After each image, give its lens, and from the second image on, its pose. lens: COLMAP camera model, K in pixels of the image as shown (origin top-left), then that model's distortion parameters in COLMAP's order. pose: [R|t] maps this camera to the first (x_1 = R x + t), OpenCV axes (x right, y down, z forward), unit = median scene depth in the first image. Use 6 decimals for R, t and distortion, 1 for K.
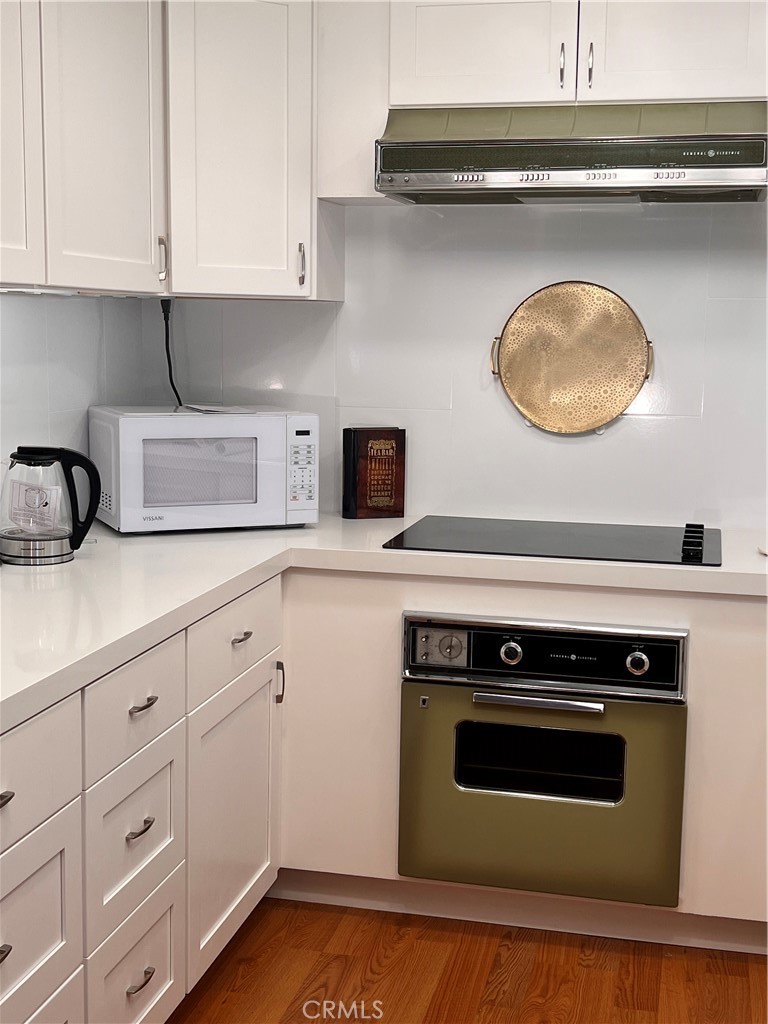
lens RADIAL K [[1464.2, 0, 383.4], [0, 1464.2, 513.5], [0, 0, 1]] dist [0.091677, 0.000000]
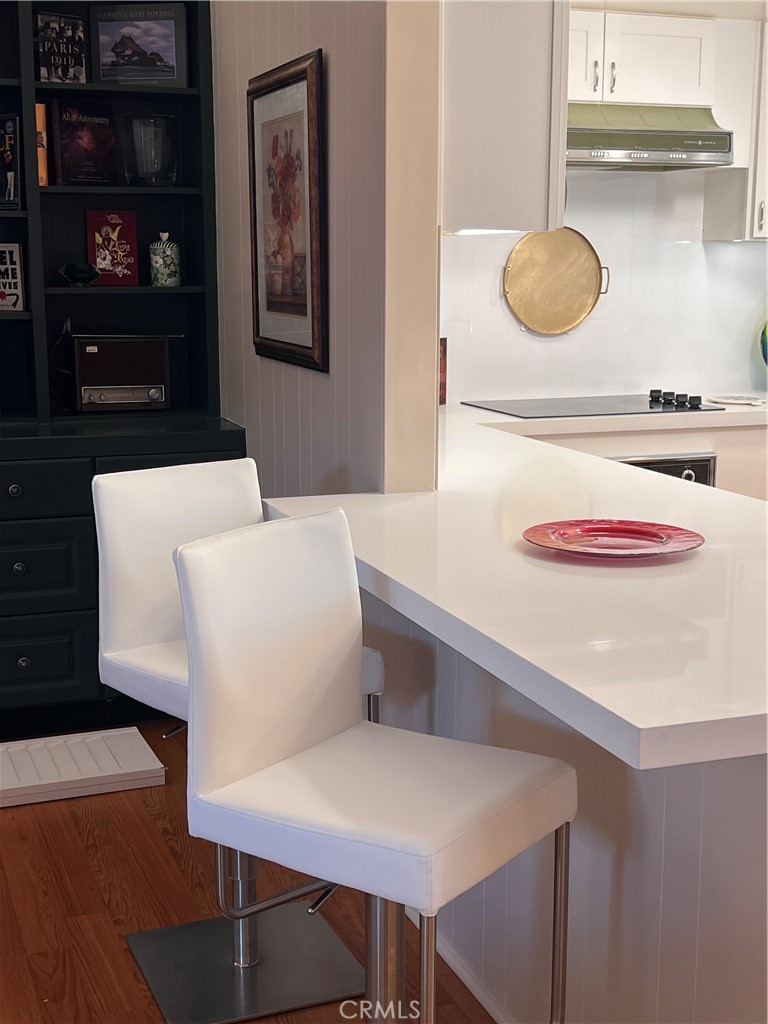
lens RADIAL K [[1464.2, 0, 389.6], [0, 1464.2, 514.7], [0, 0, 1]] dist [0.091677, 0.000000]
pose [[0.834624, -0.099299, 0.541796, -0.907328], [0.081707, 0.995053, 0.056502, 0.028389], [-0.544726, -0.002889, 0.838609, -0.115415]]
